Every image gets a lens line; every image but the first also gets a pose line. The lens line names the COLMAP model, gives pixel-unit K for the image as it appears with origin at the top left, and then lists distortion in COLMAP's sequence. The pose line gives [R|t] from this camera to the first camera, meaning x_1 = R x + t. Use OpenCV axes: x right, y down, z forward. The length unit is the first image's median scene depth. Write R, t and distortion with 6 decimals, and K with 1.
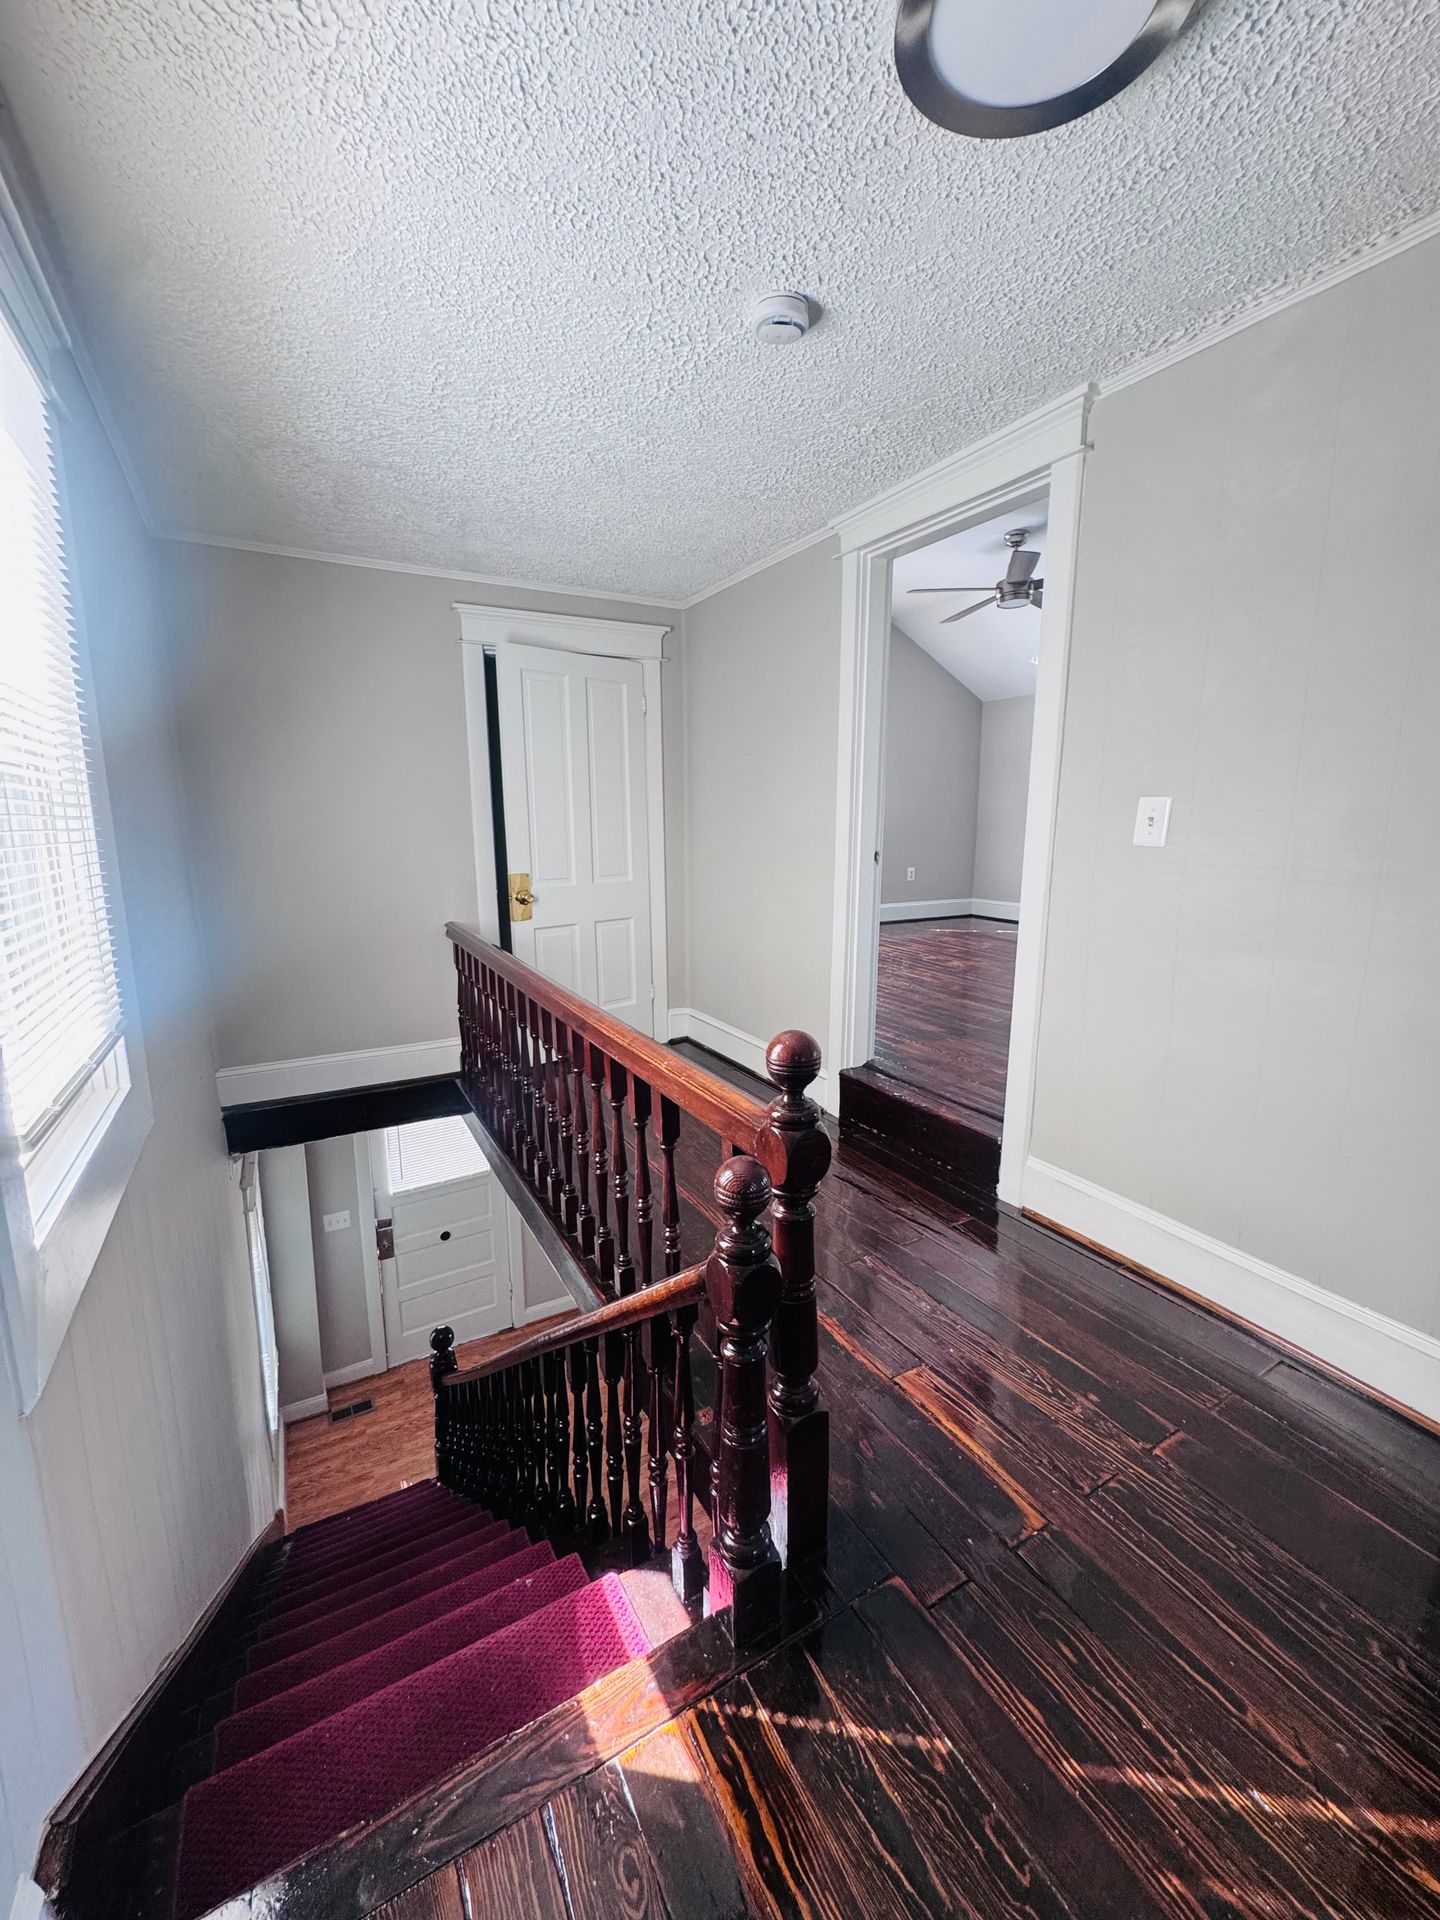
lens RADIAL K [[762.6, 0, 719.1], [0, 762.6, 959.2], [0, 0, 1]] dist [-0.002661, 0.000090]
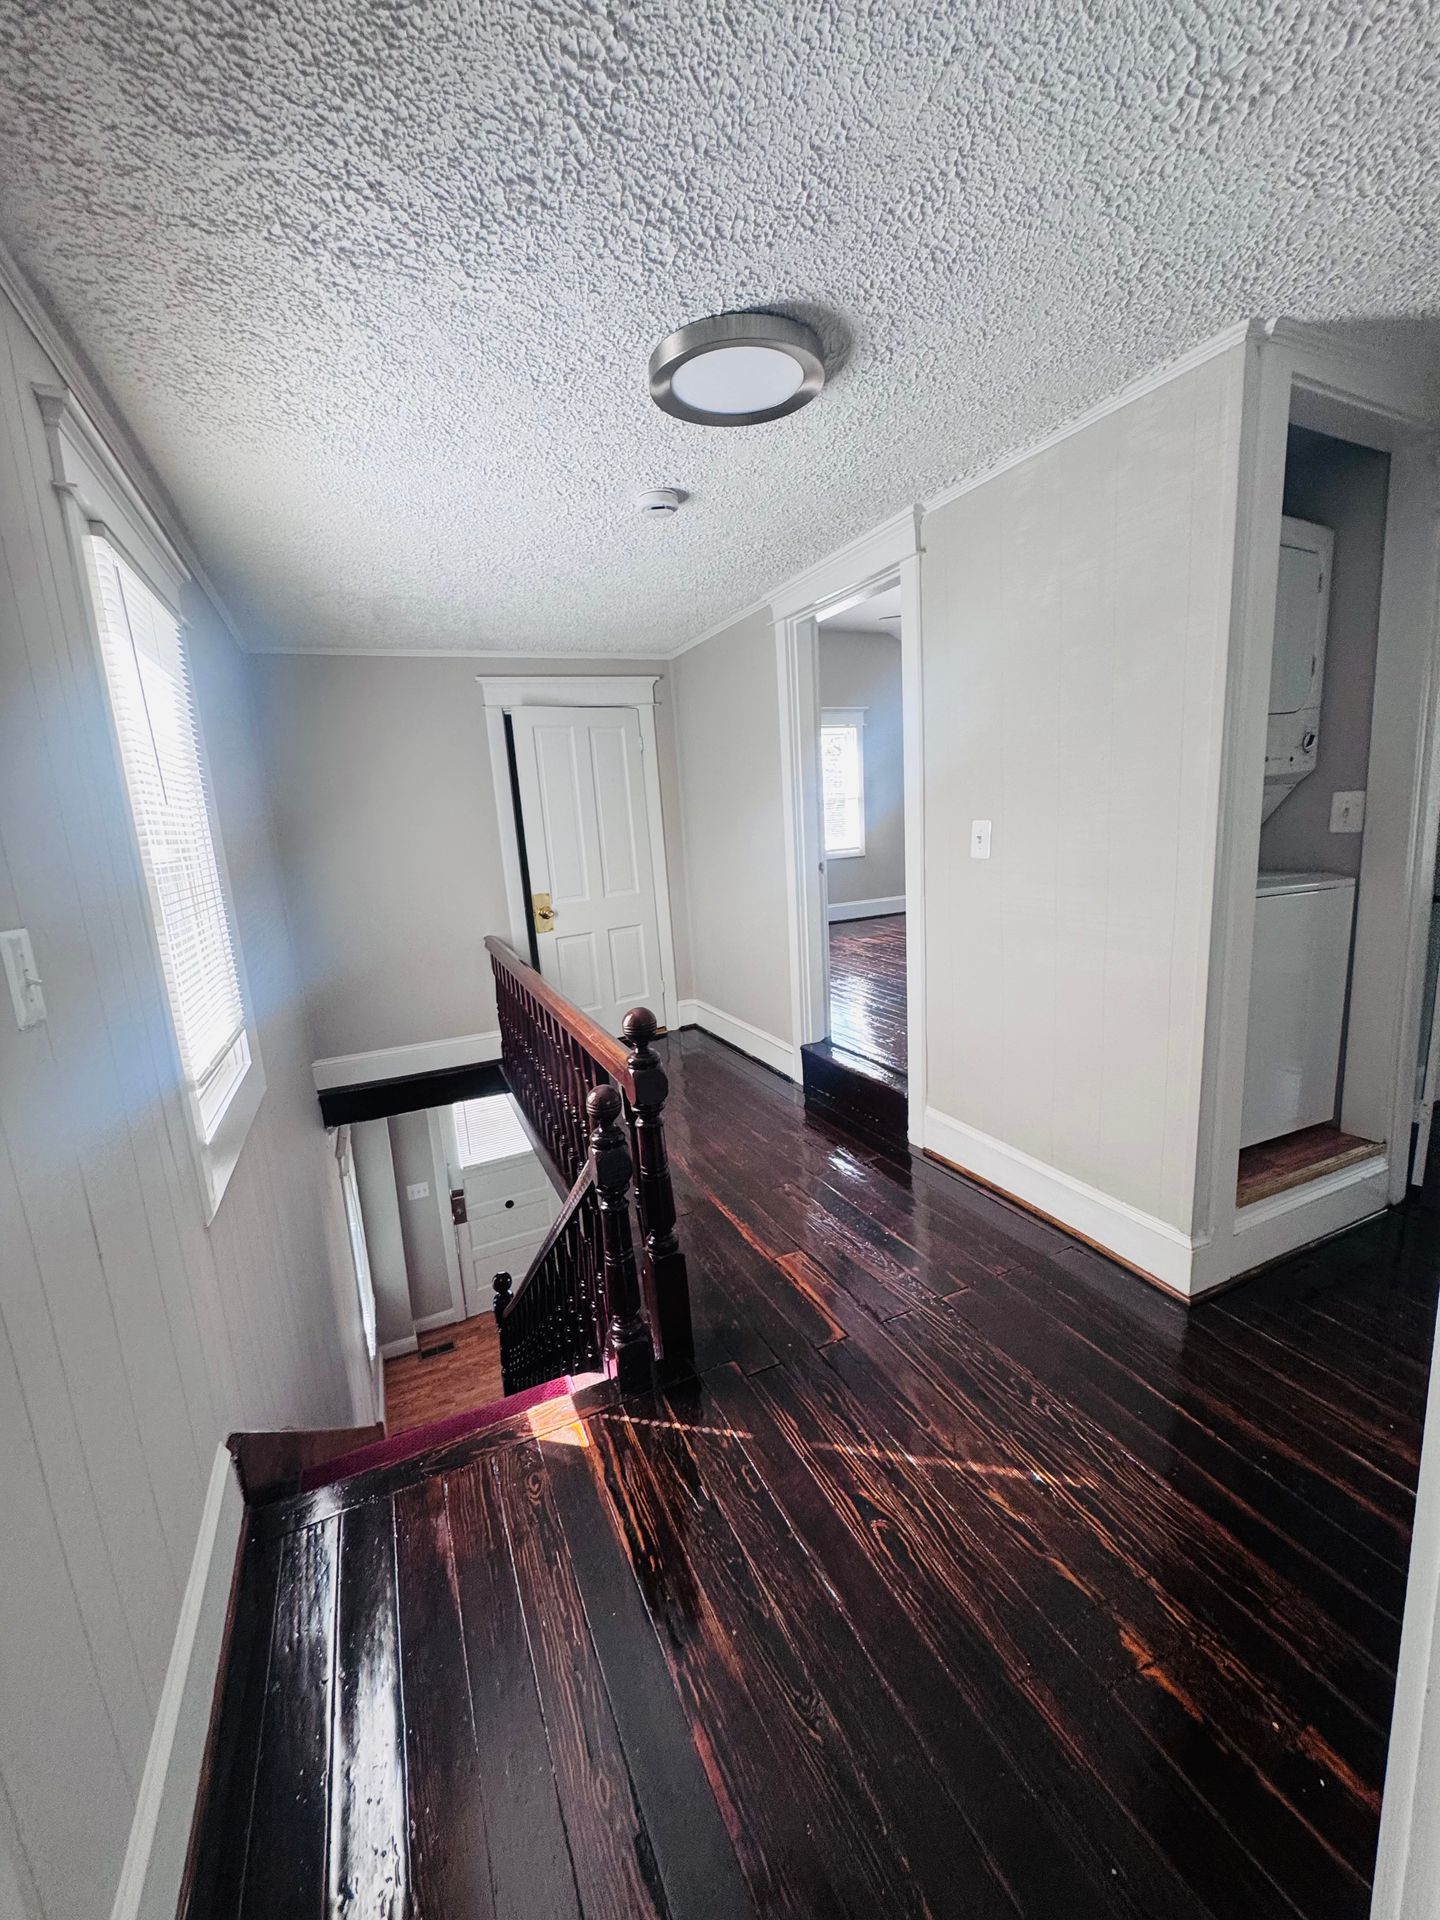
lens RADIAL K [[762.6, 0, 719.3], [0, 762.6, 961.7], [0, 0, 1]] dist [-0.002661, 0.000090]
pose [[0.994224, -0.041931, -0.098796, 0.154723], [0.043002, 0.999037, 0.008728, -0.002969], [0.098335, -0.012926, 0.995069, -0.205768]]
